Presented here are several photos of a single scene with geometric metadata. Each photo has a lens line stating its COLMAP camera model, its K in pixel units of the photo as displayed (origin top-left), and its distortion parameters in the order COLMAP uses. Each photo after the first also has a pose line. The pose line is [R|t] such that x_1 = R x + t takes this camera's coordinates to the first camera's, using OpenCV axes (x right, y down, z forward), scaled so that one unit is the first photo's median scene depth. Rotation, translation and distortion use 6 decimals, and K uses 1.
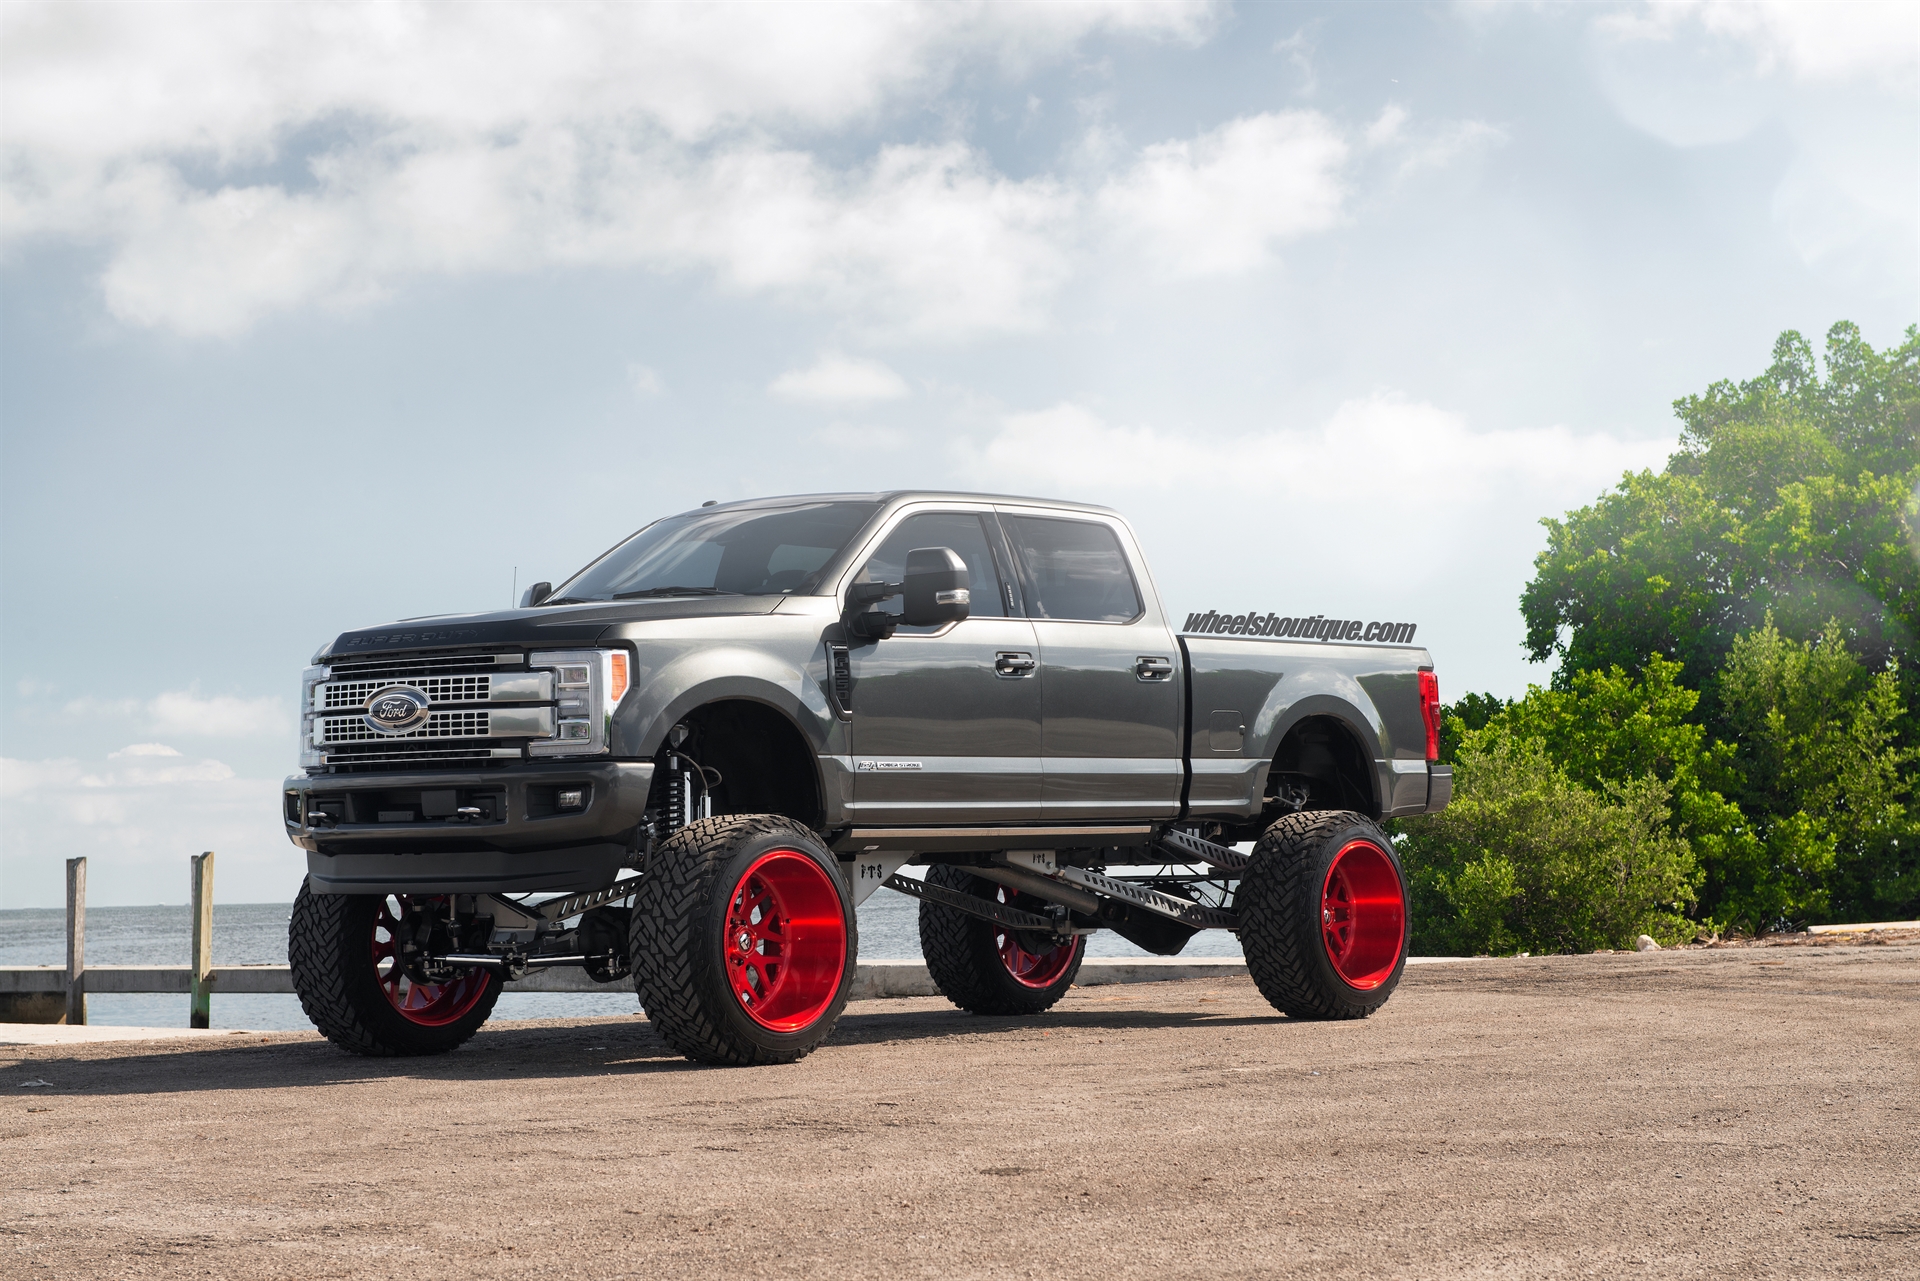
lens RADIAL K [[3813.0, 0, 957.5], [0, 3813.0, 636.9], [0, 0, 1]] dist [0.040210, 0.000000]
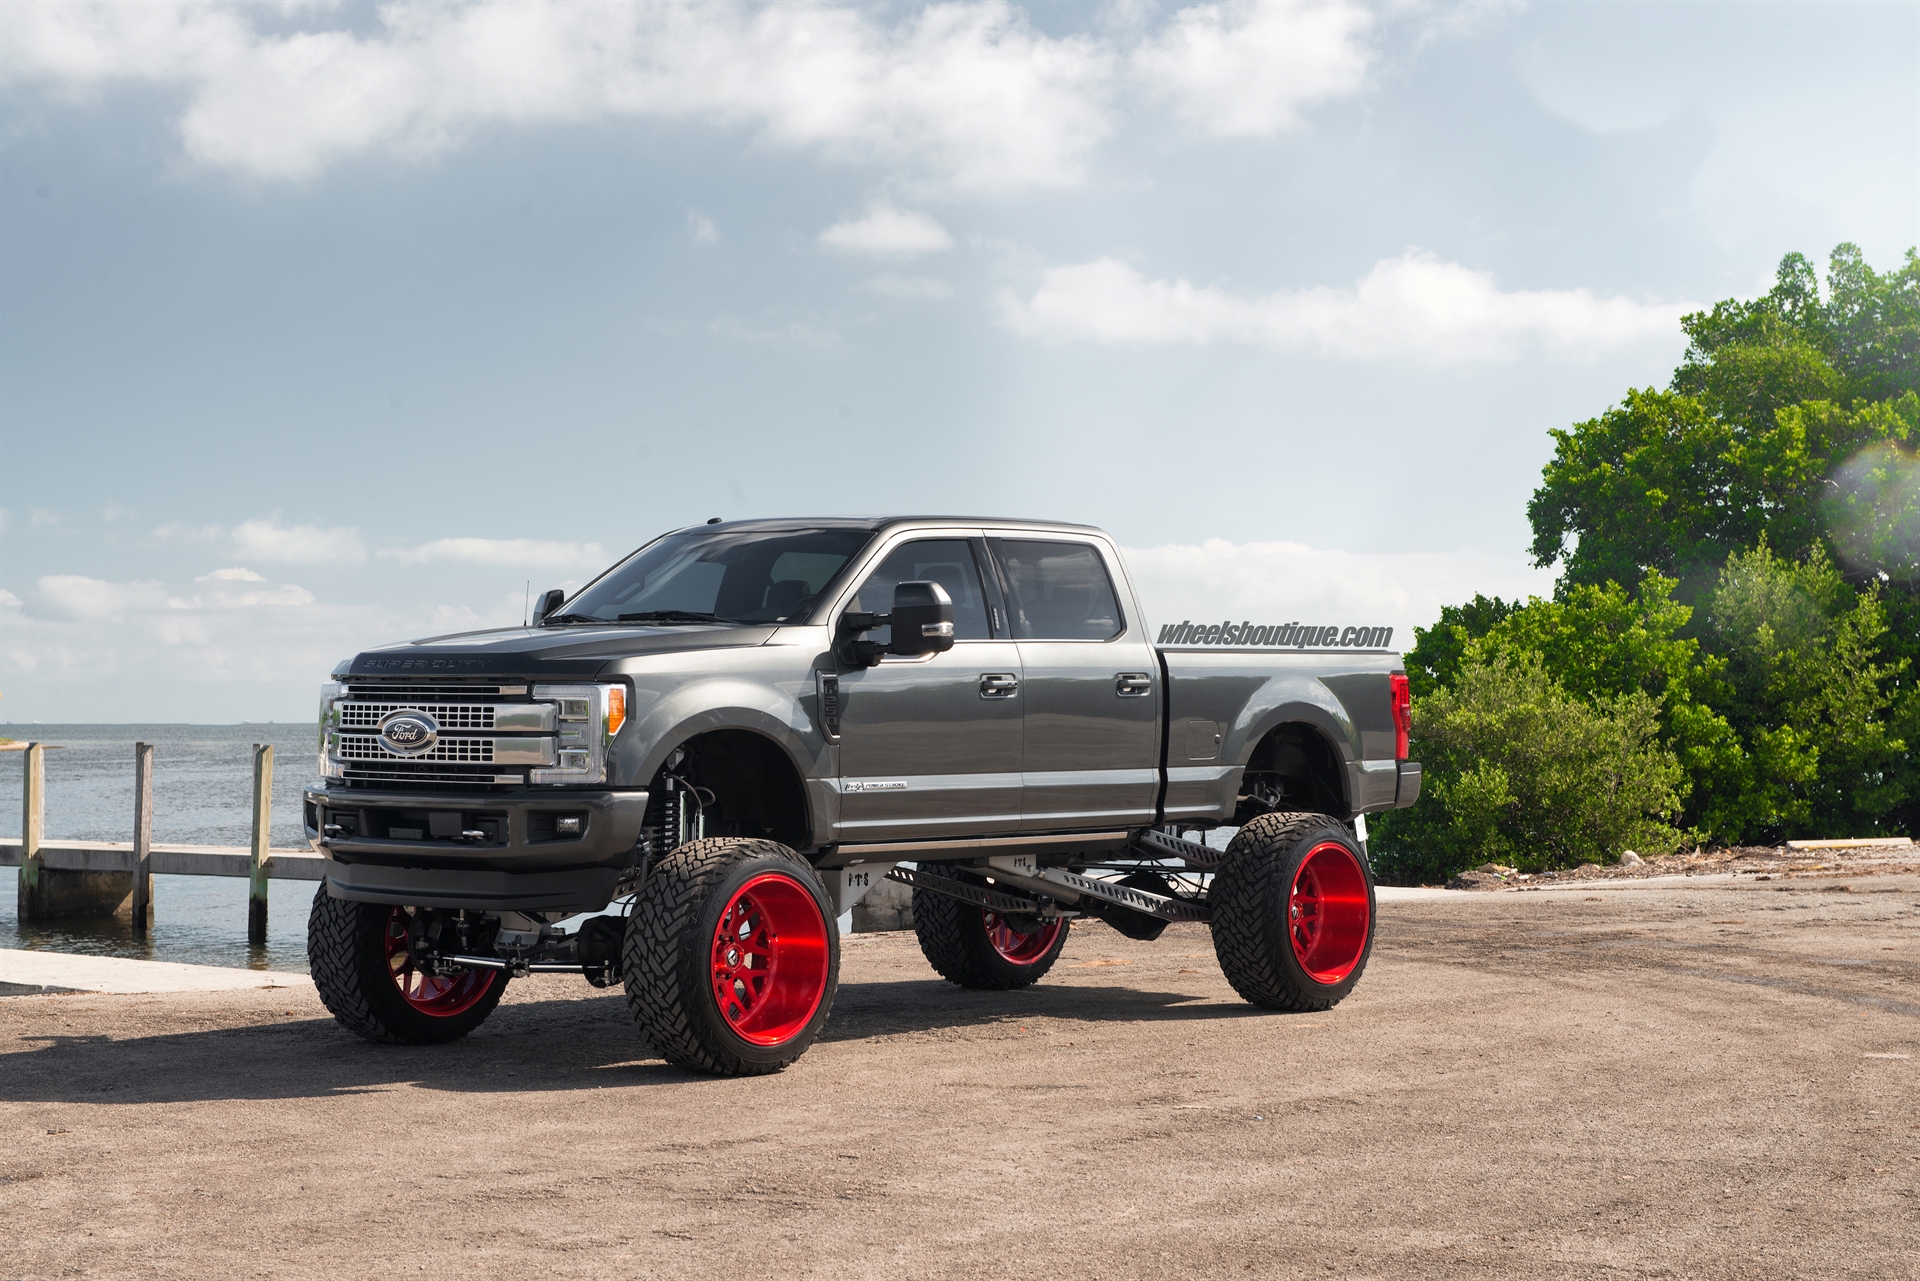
lens RADIAL K [[3644.1, 0, 958.4], [0, 3644.1, 638.9], [0, 0, 1]] dist [0.027019, 0.000000]
pose [[0.999700, 0.020502, -0.013377, 0.016978], [-0.019855, 0.998707, 0.046800, -0.051989], [0.014319, -0.046520, 0.998815, -0.006114]]
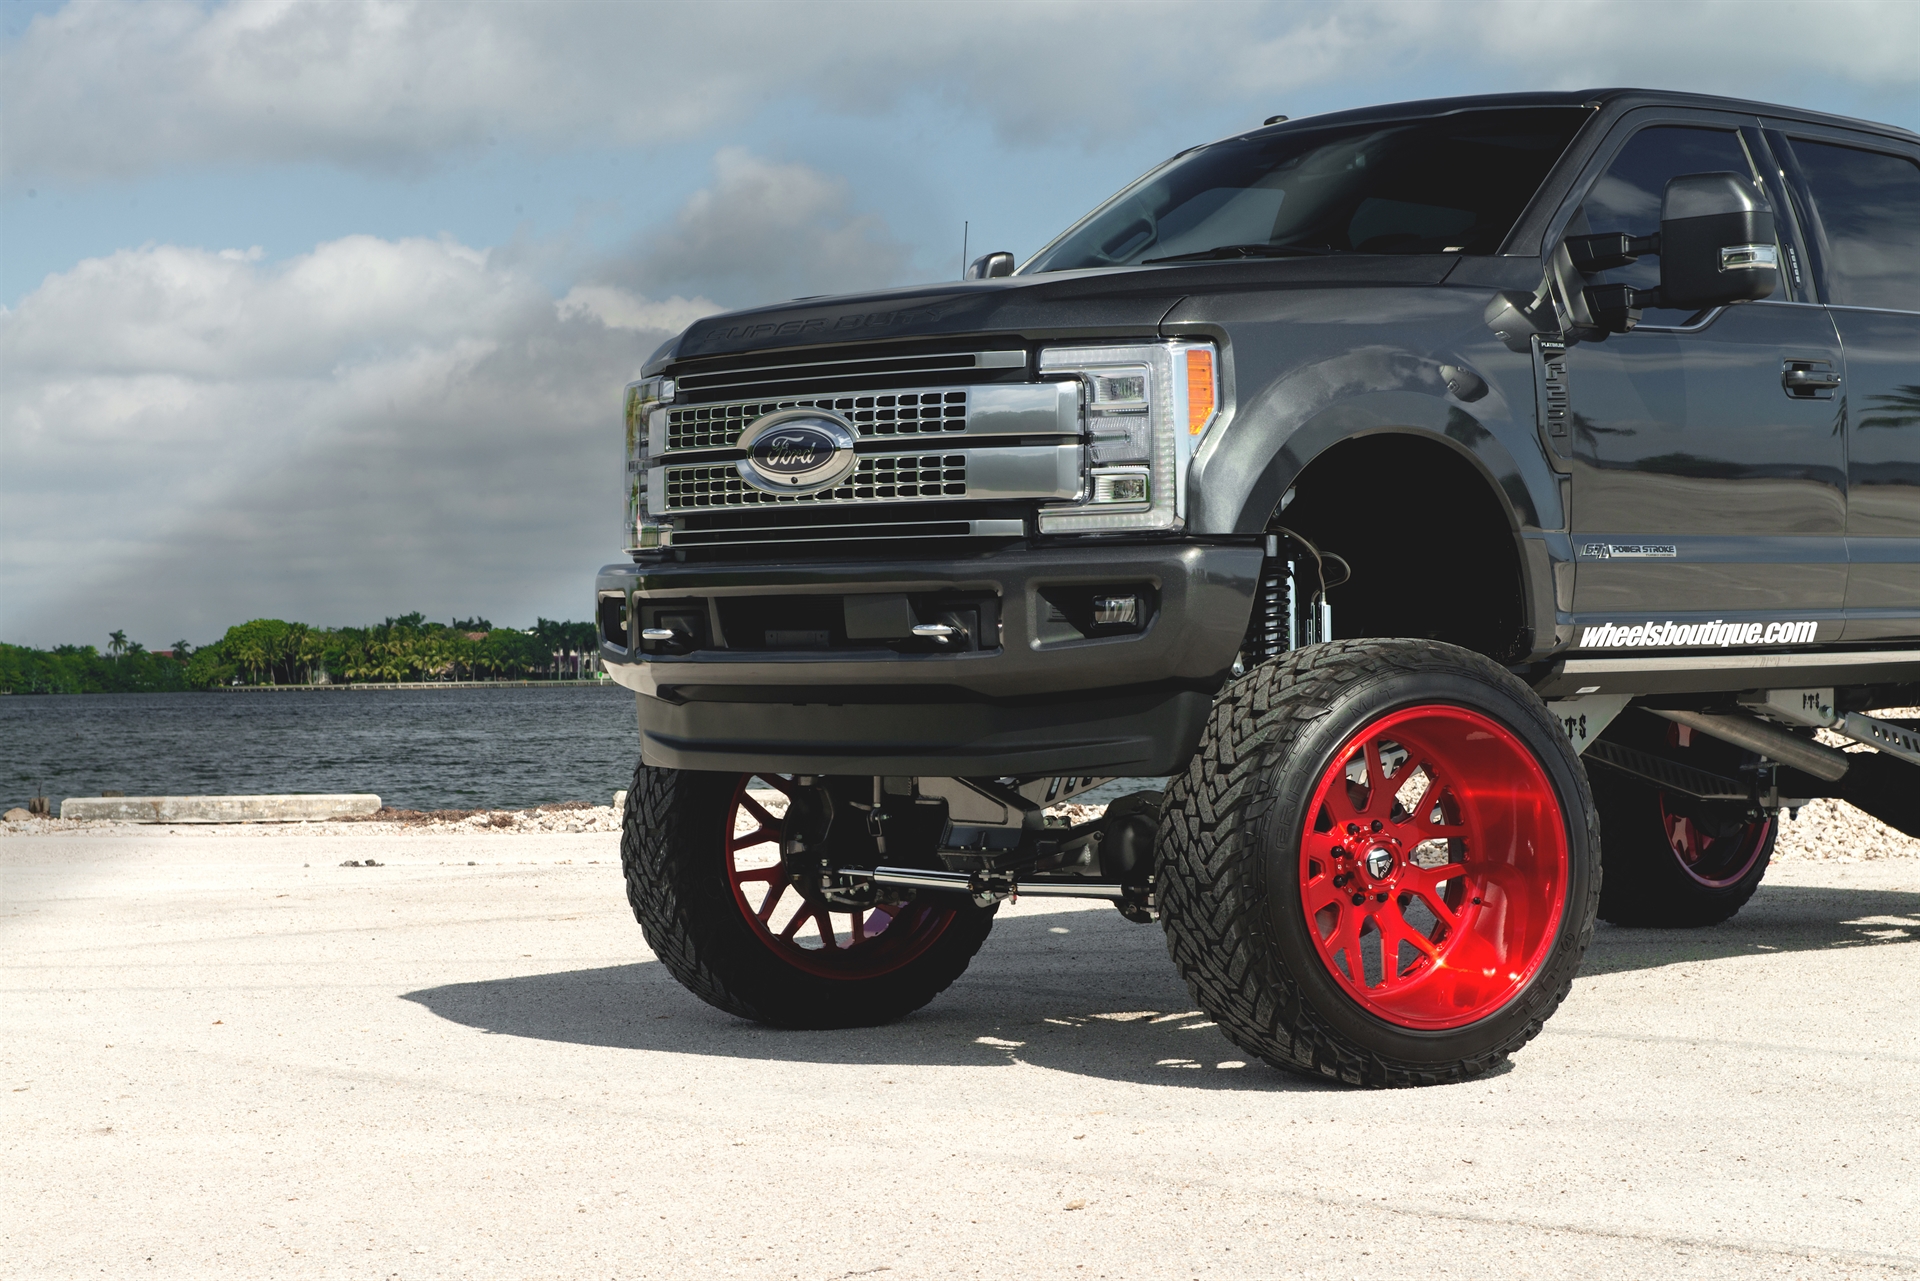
lens RADIAL K [[3813.0, 0, 972.9], [0, 3813.0, 652.4], [0, 0, 1]] dist [0.040210, 0.000000]
pose [[0.998428, 0.002809, -0.055988, -0.080746], [0.000696, 0.998045, 0.062500, 0.012202], [0.056054, -0.062440, 0.996473, 0.392491]]
